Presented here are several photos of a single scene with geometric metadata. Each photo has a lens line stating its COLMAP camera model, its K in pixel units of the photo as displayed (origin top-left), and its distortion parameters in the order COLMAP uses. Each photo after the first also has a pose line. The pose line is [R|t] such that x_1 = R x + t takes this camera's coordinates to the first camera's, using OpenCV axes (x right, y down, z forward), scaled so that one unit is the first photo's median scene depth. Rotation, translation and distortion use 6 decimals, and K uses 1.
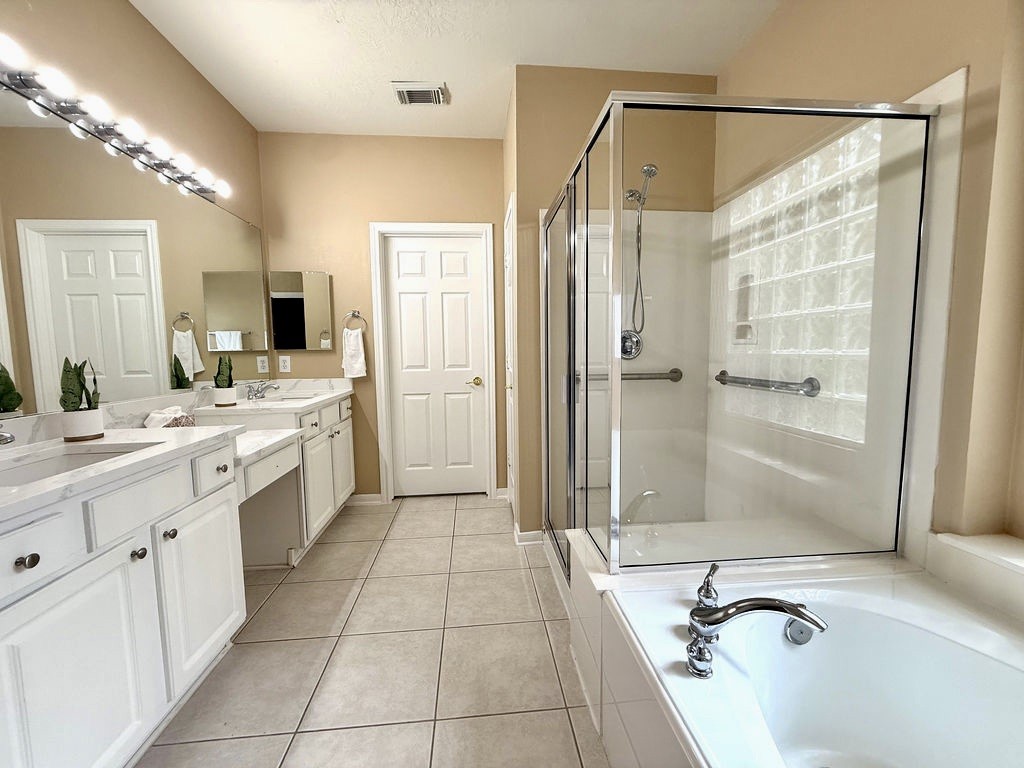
lens RADIAL K [[410.3, 0, 512.0], [0, 410.3, 384.0], [0, 0, 1]] dist [-0.002043, -0.000403]
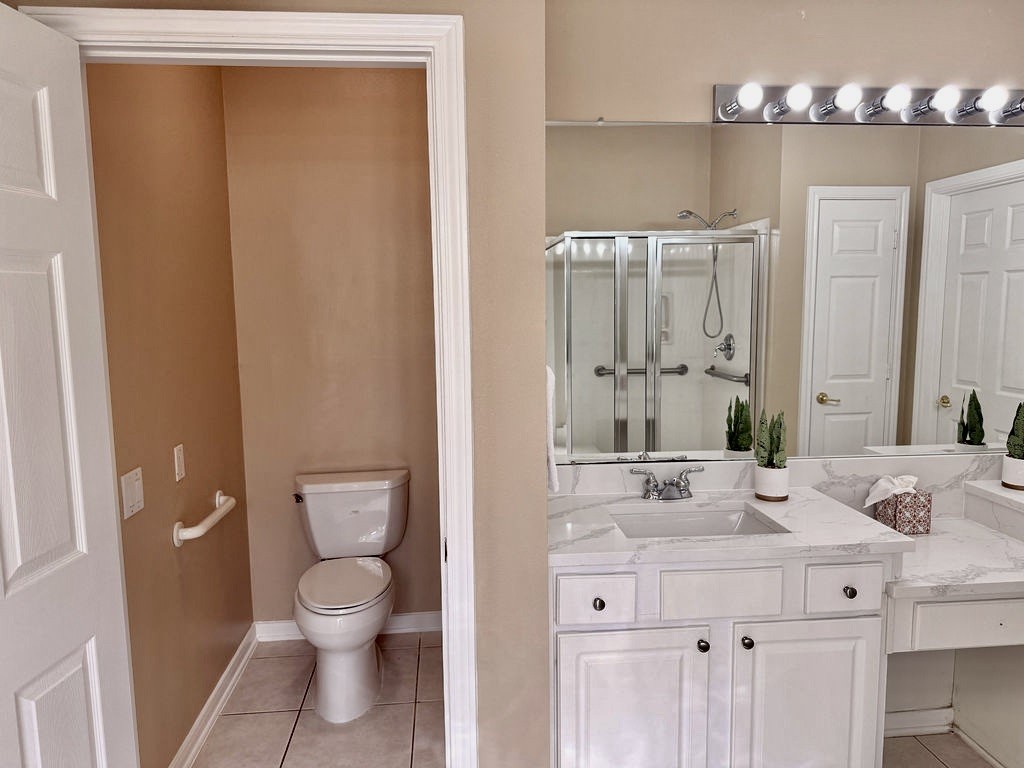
lens RADIAL K [[725.2, 0, 512.0], [0, 725.2, 384.0], [0, 0, 1]] dist [0.071531, -0.088084]
pose [[0.003814, 0.134309, -0.990932, 0.424334], [-0.074496, 0.988224, 0.133655, -0.232824], [0.997214, 0.073311, 0.013775, 0.315936]]
